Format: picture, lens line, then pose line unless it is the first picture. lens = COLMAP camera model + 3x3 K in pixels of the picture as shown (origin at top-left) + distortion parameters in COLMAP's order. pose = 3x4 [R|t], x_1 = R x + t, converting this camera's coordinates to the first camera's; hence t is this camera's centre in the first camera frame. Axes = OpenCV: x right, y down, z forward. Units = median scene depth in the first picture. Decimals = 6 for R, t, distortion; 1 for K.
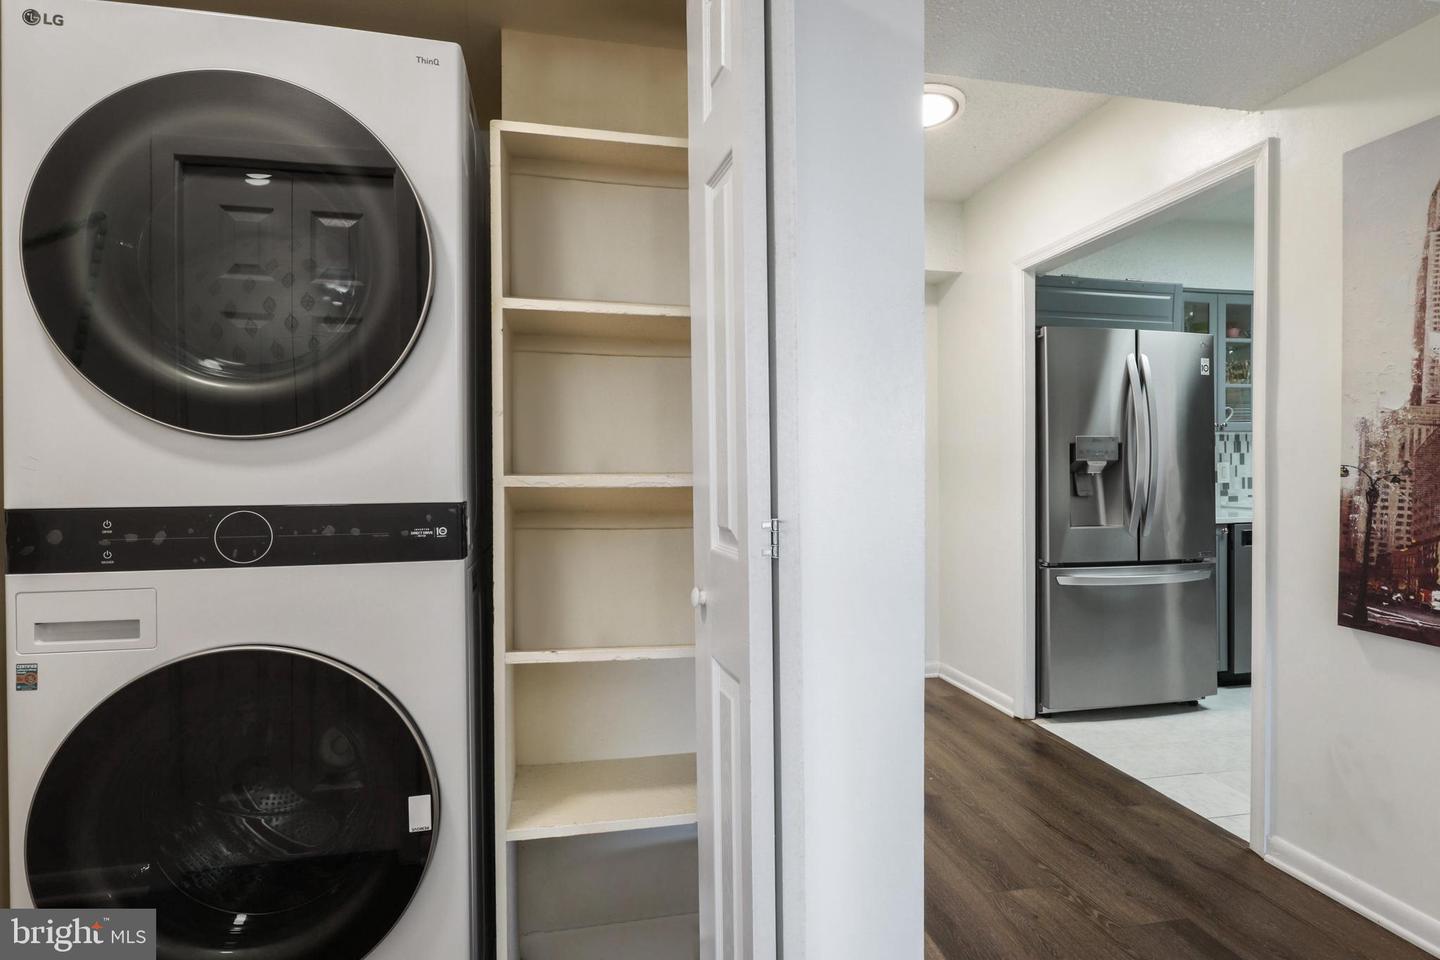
lens RADIAL K [[725.3, 0, 721.0], [0, 725.3, 475.1], [0, 0, 1]] dist [-0.020457, 0.015739]
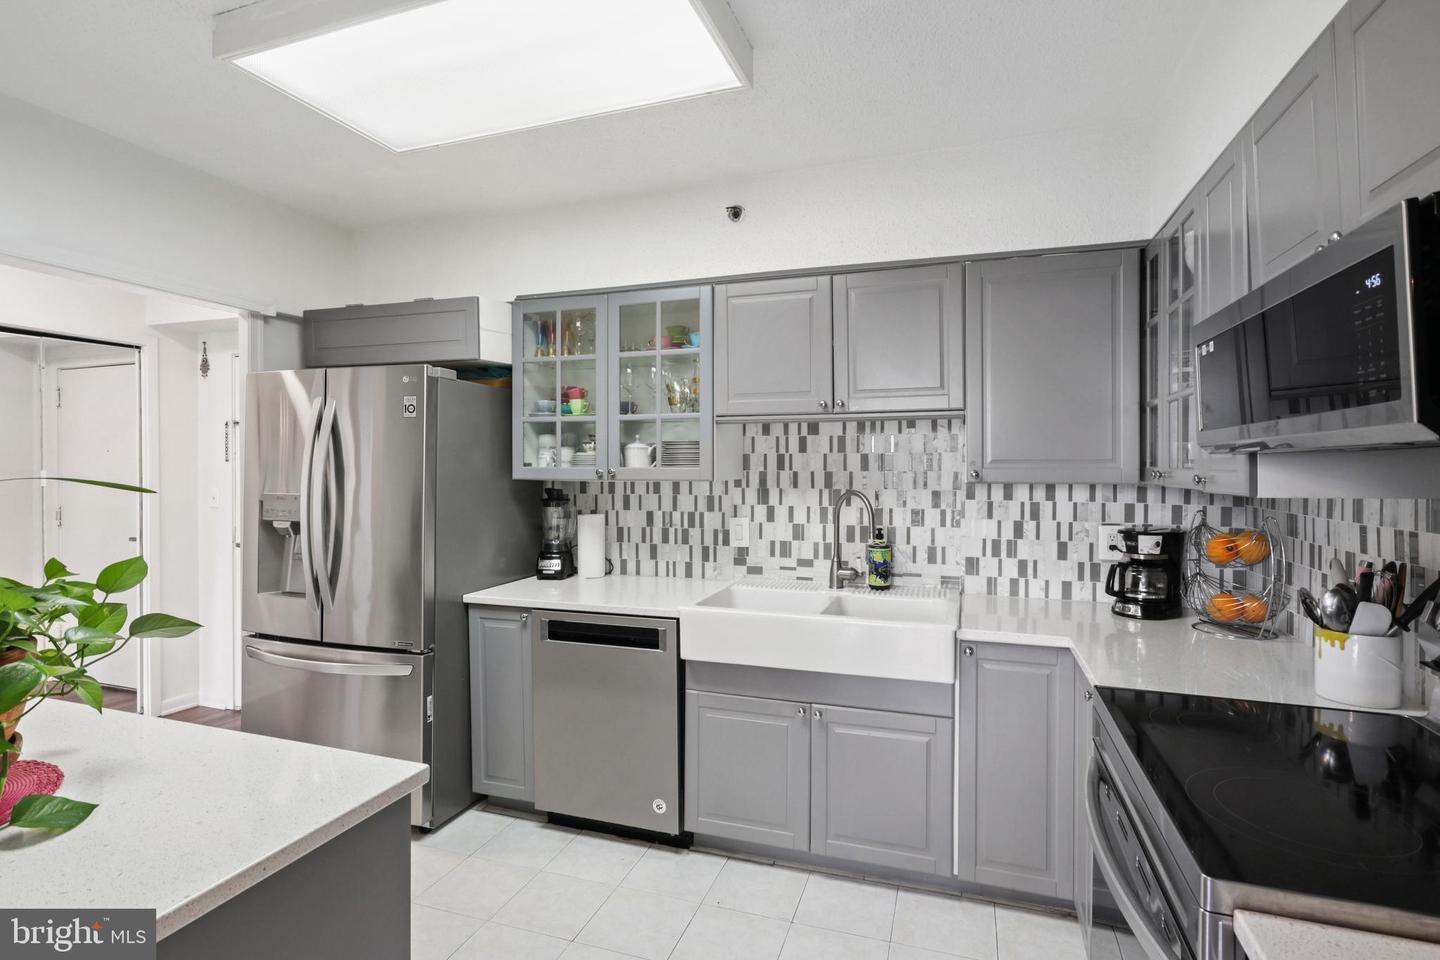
lens RADIAL K [[725.3, 0, 718.7], [0, 725.3, 466.4], [0, 0, 1]] dist [-0.020457, 0.015739]
pose [[0.858688, 0.006799, -0.512453, 1.041788], [-0.010589, 0.999934, -0.004476, -0.064568], [0.512389, 0.009270, 0.858703, 0.377702]]
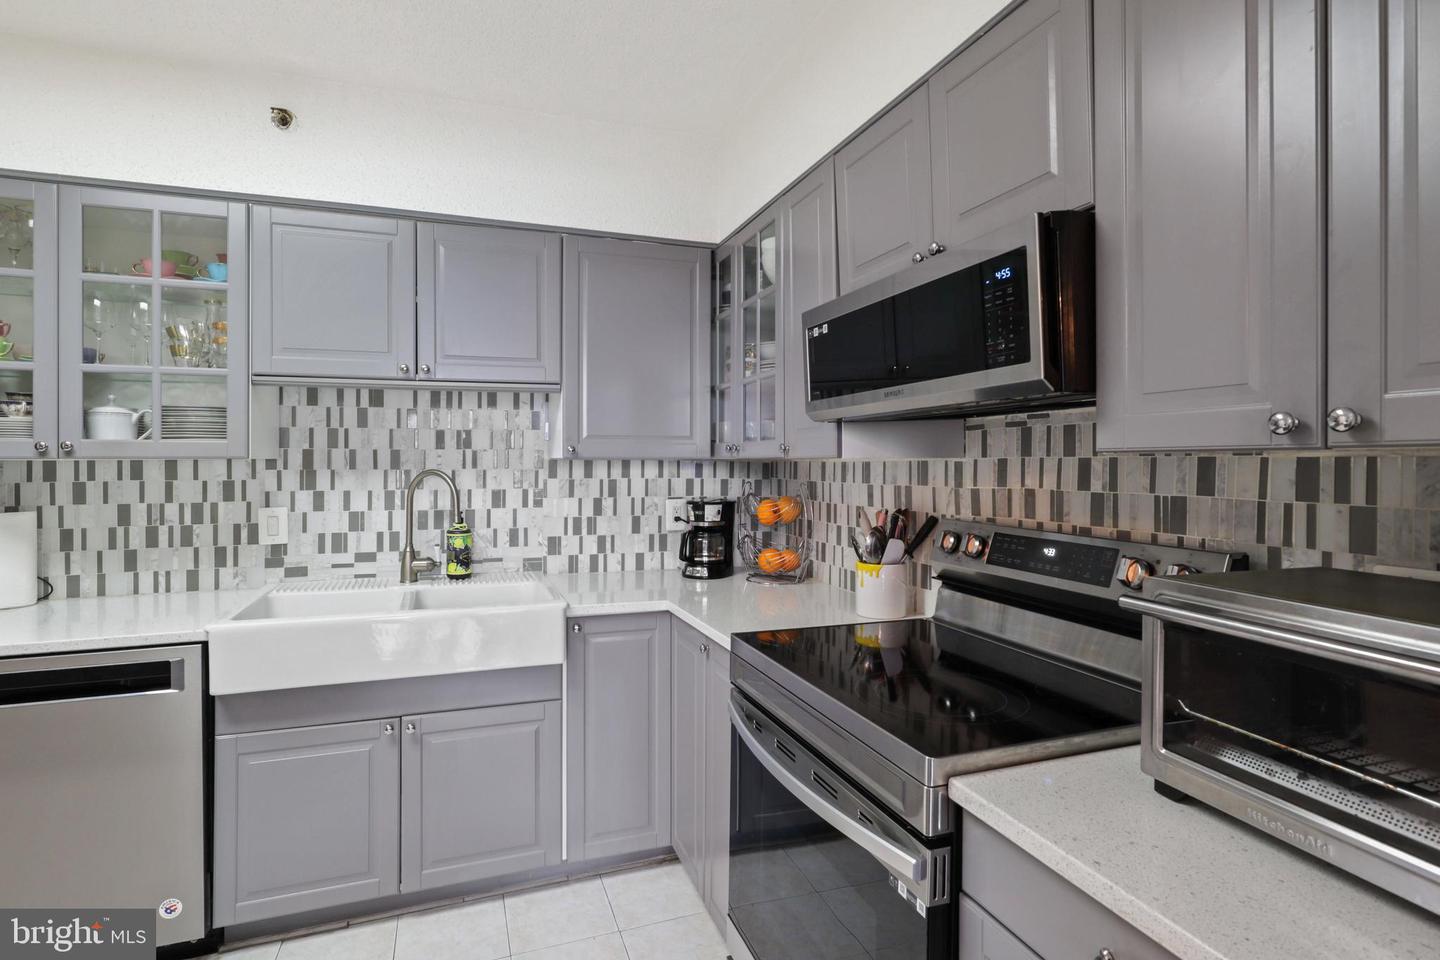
lens RADIAL K [[725.3, 0, 714.3], [0, 725.3, 460.5], [0, 0, 1]] dist [-0.020457, 0.015739]
pose [[0.990490, 0.004970, 0.137494, 0.957988], [-0.002899, 0.999879, -0.015260, -0.046838], [-0.137553, 0.014716, 0.990385, 0.395207]]
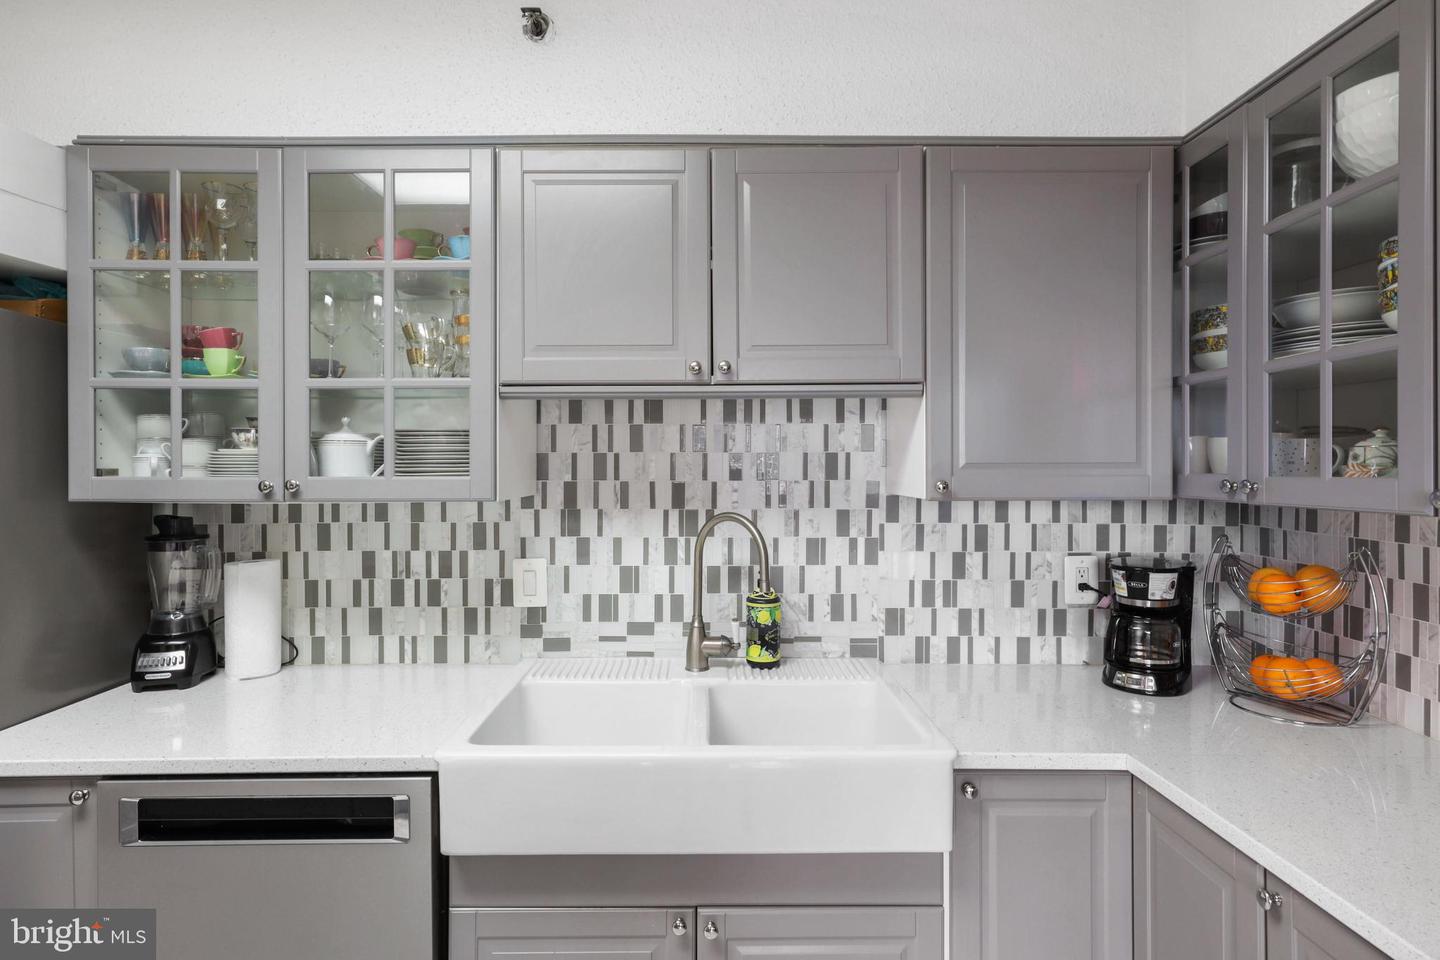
lens RADIAL K [[780.1, 0, 713.9], [0, 780.1, 467.3], [0, 0, 1]] dist [-0.007784, 0.013265]
pose [[0.979739, 0.003717, -0.200245, 0.894500], [-0.006091, 0.999918, -0.011239, -0.067339], [0.200187, 0.012231, 0.979681, 0.566971]]
